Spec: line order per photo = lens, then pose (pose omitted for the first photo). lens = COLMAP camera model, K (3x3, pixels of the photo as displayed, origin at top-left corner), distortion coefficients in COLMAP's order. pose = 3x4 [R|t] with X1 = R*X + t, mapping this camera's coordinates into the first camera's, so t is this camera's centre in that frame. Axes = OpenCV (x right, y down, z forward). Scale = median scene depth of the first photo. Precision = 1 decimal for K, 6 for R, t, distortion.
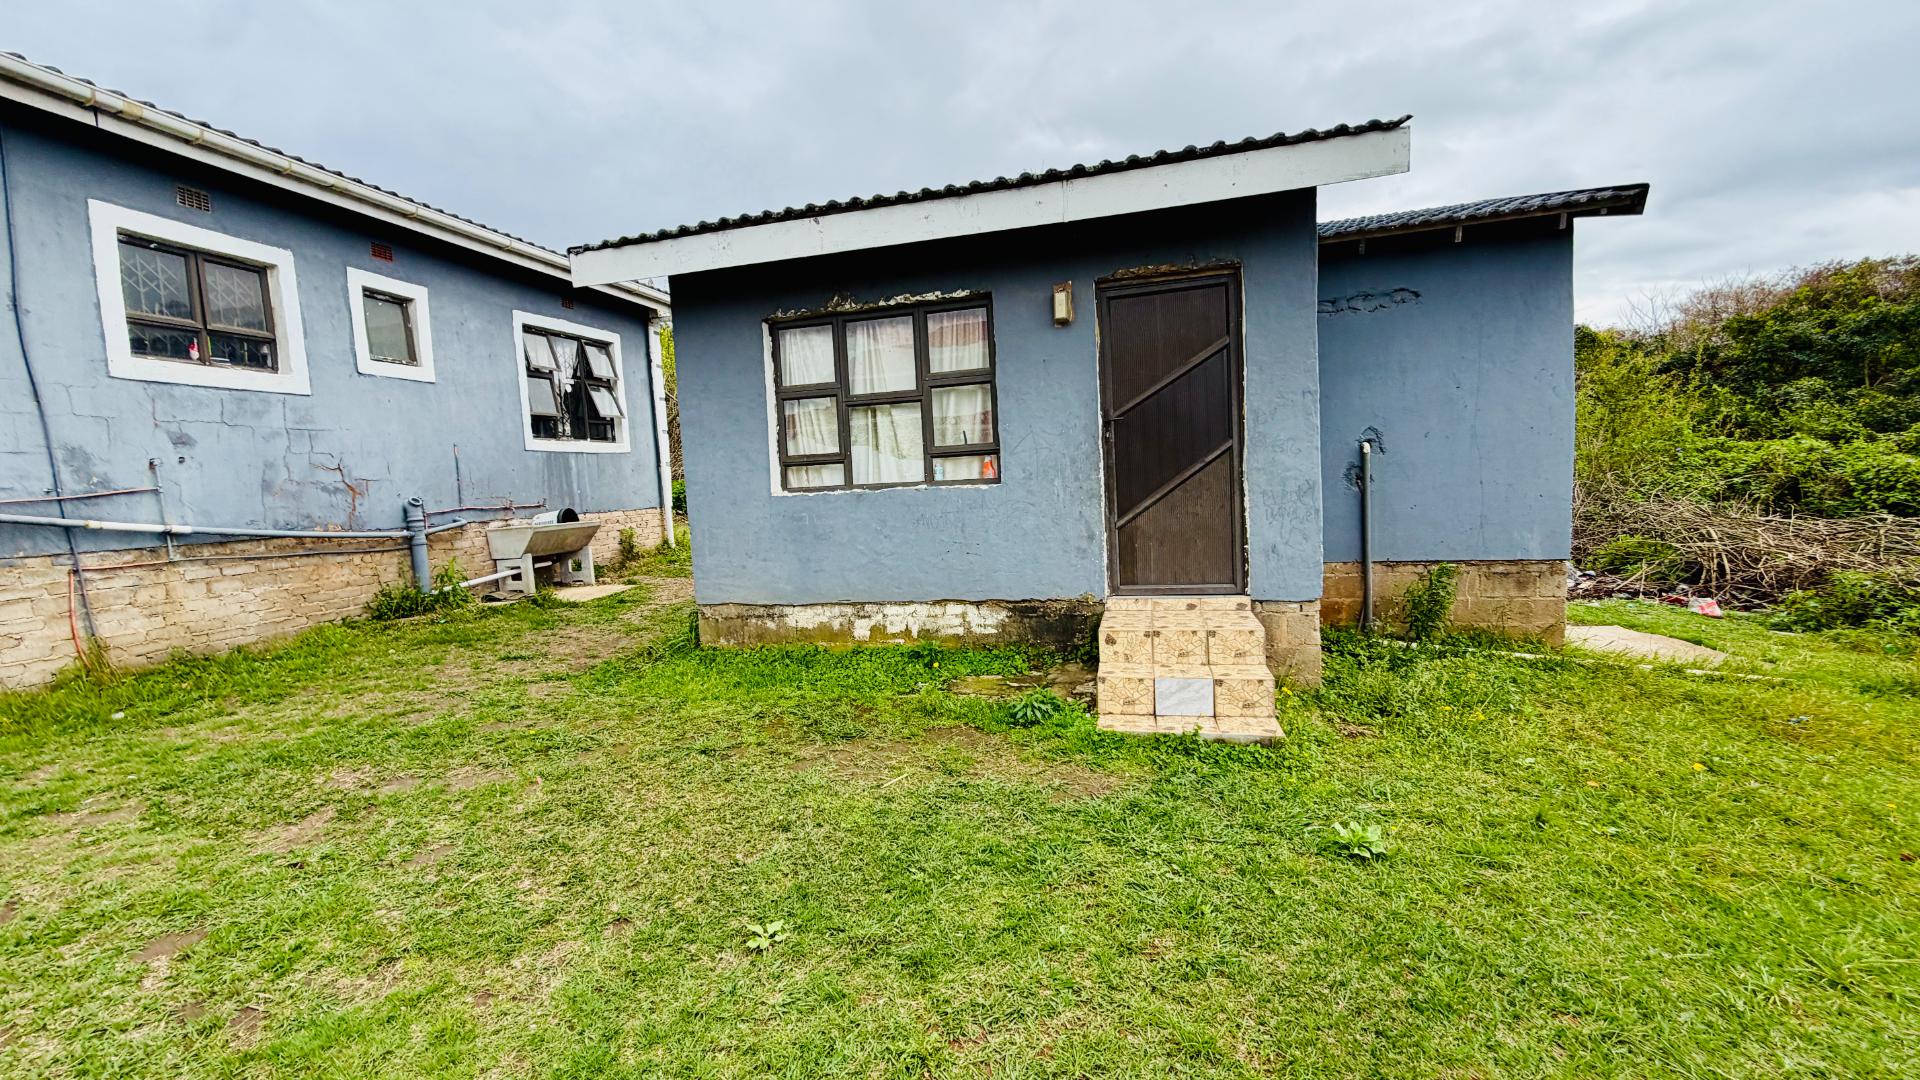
lens RADIAL K [[768.7, 0, 955.9], [0, 768.7, 539.7], [0, 0, 1]] dist [0.000077, 0.000048]
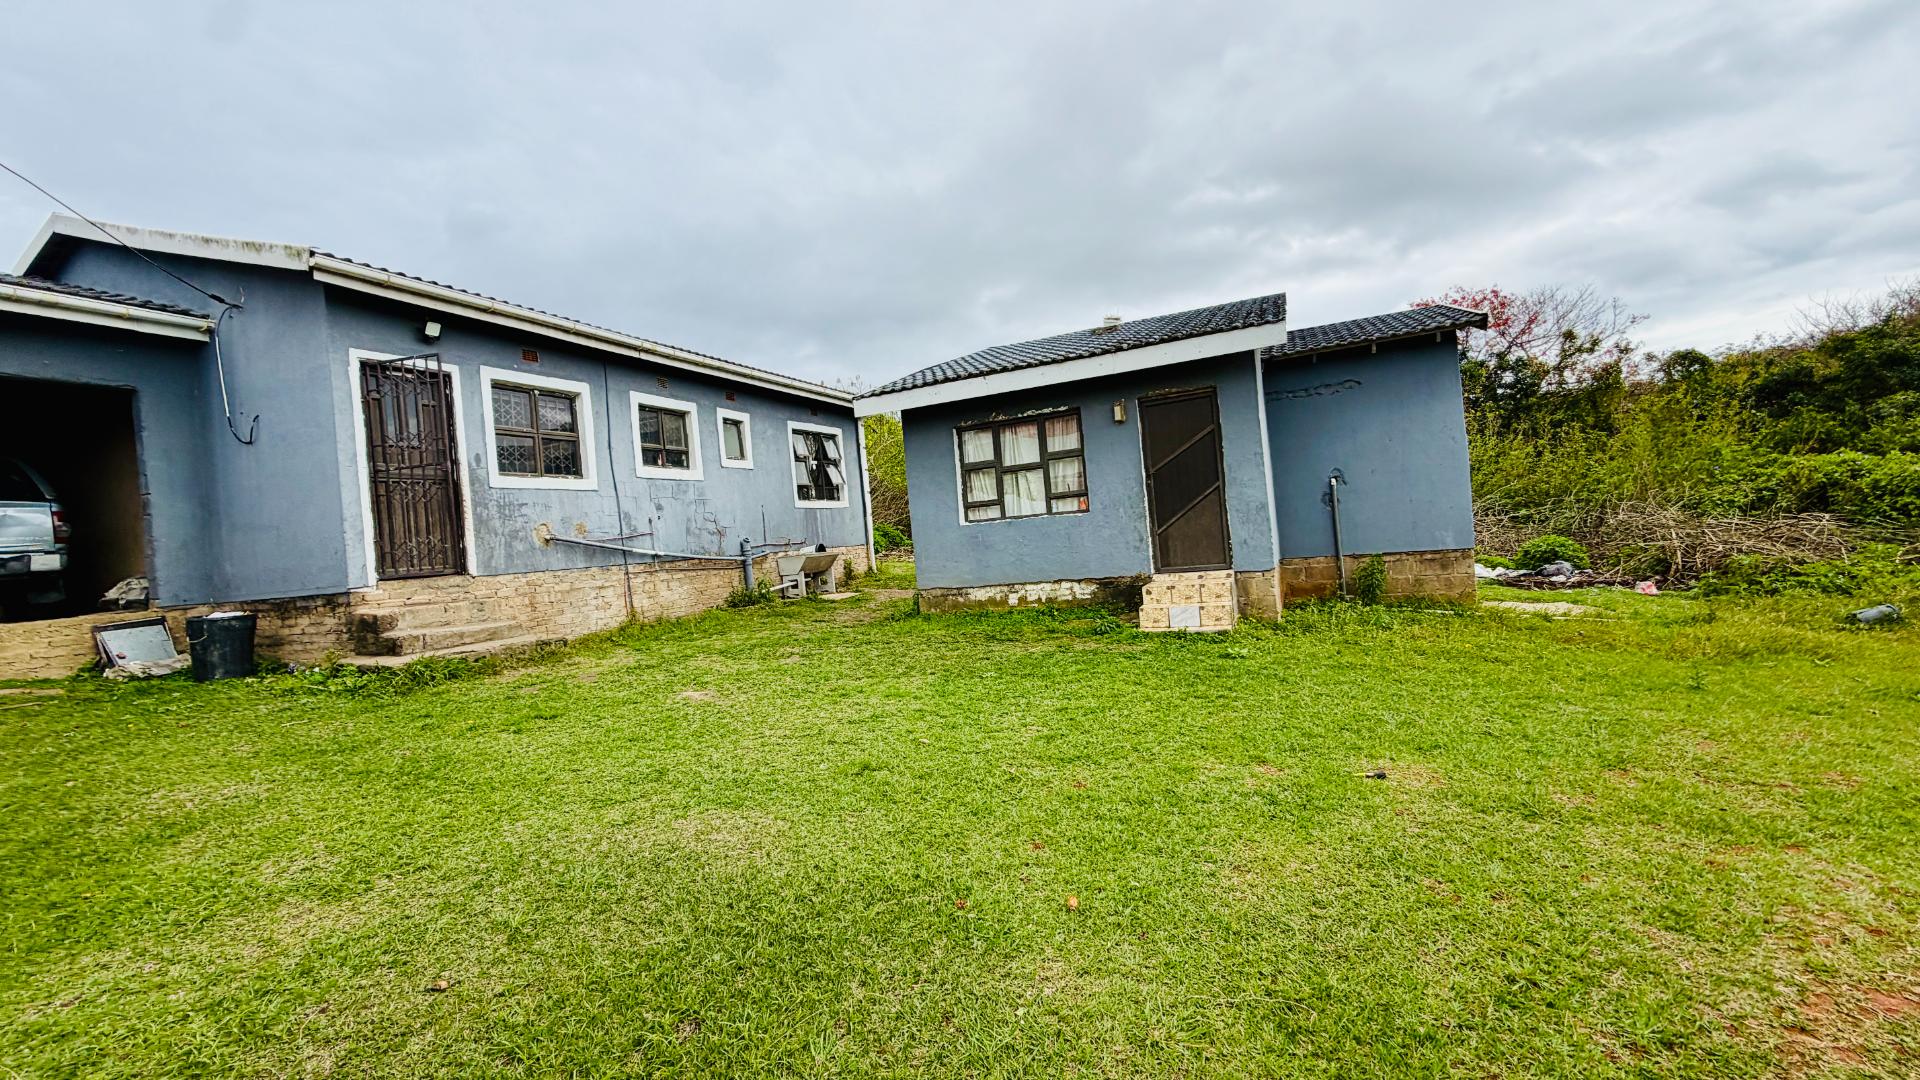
lens RADIAL K [[768.7, 0, 954.6], [0, 768.7, 541.2], [0, 0, 1]] dist [0.000077, 0.000048]
pose [[0.984497, -0.034074, -0.172058, 0.054192], [0.022910, 0.997526, -0.066461, 0.103726], [0.173897, 0.061489, 0.982842, -0.787485]]
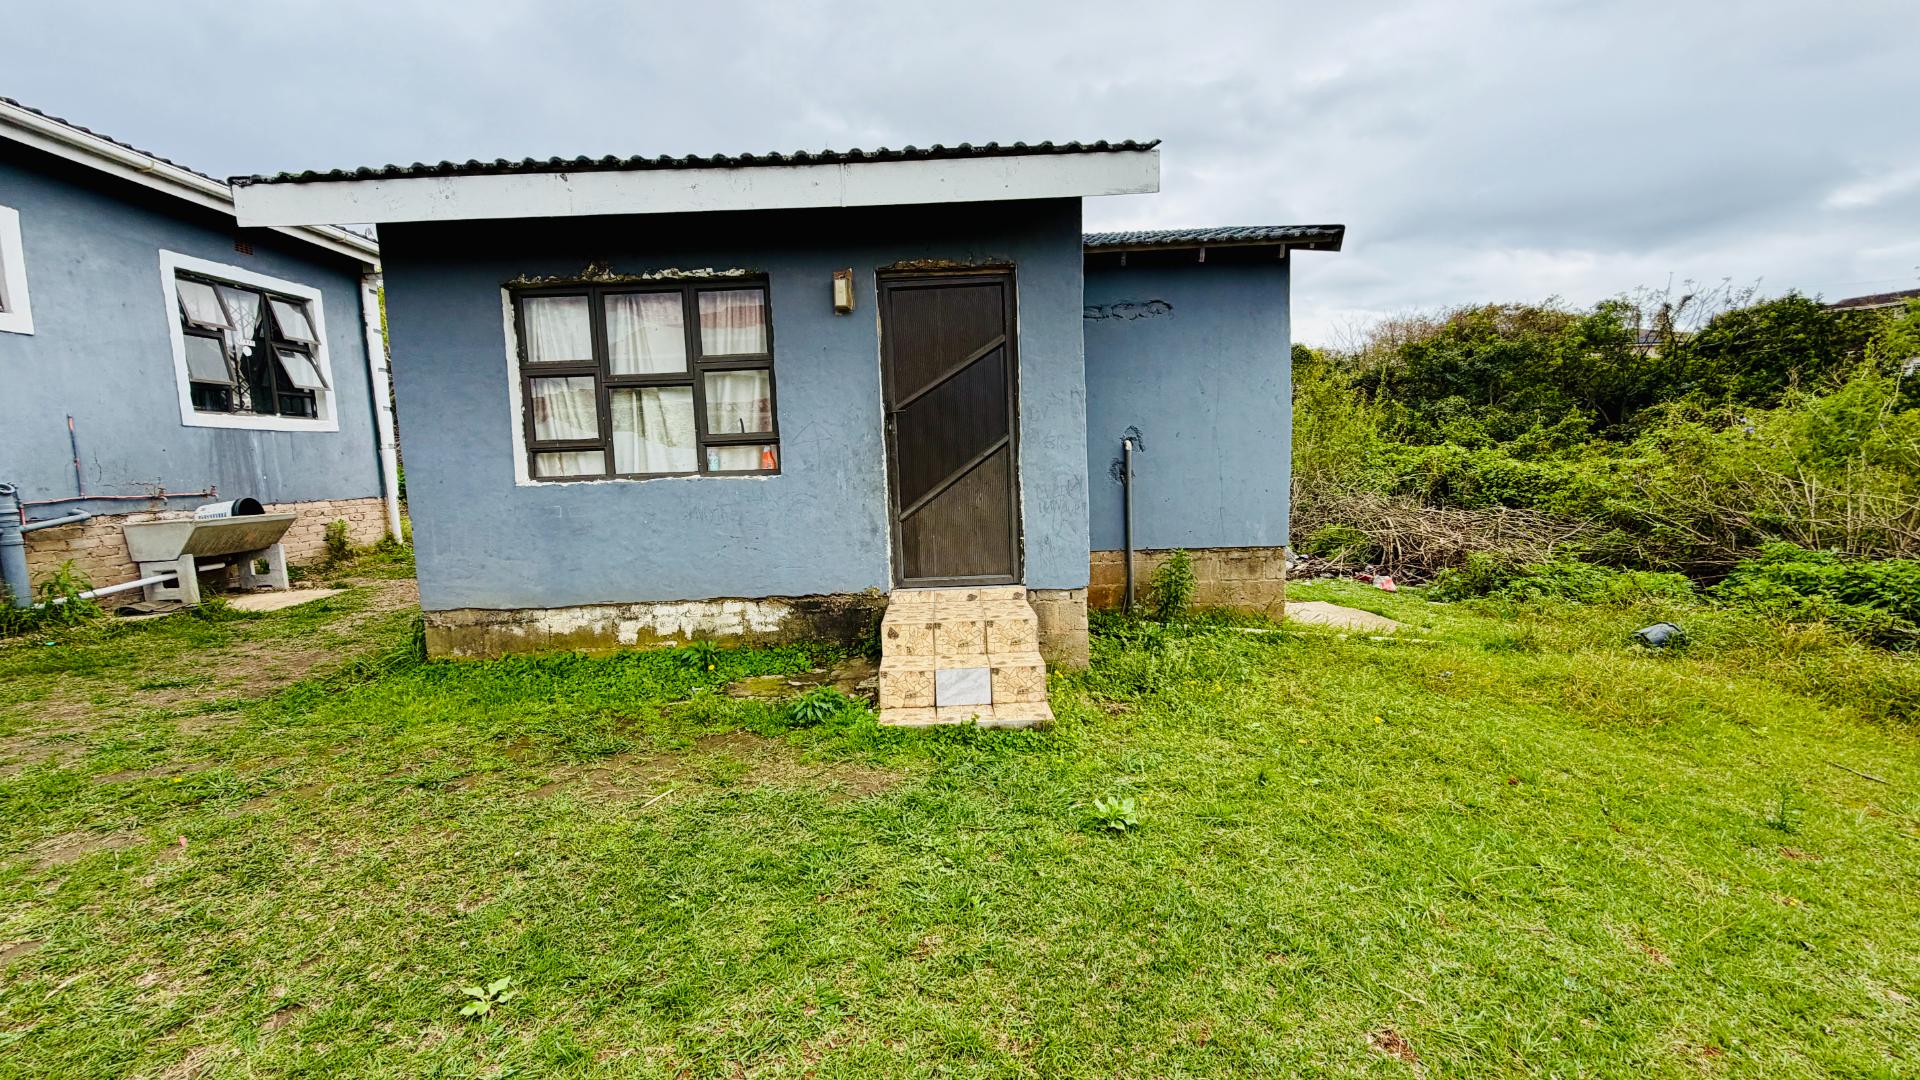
lens RADIAL K [[768.7, 0, 957.5], [0, 768.7, 540.1], [0, 0, 1]] dist [0.000077, 0.000048]
pose [[0.965481, -0.010473, 0.260263, 0.020594], [0.006928, 0.999870, 0.014531, -0.004129], [-0.260381, -0.012226, 0.965428, 0.015433]]
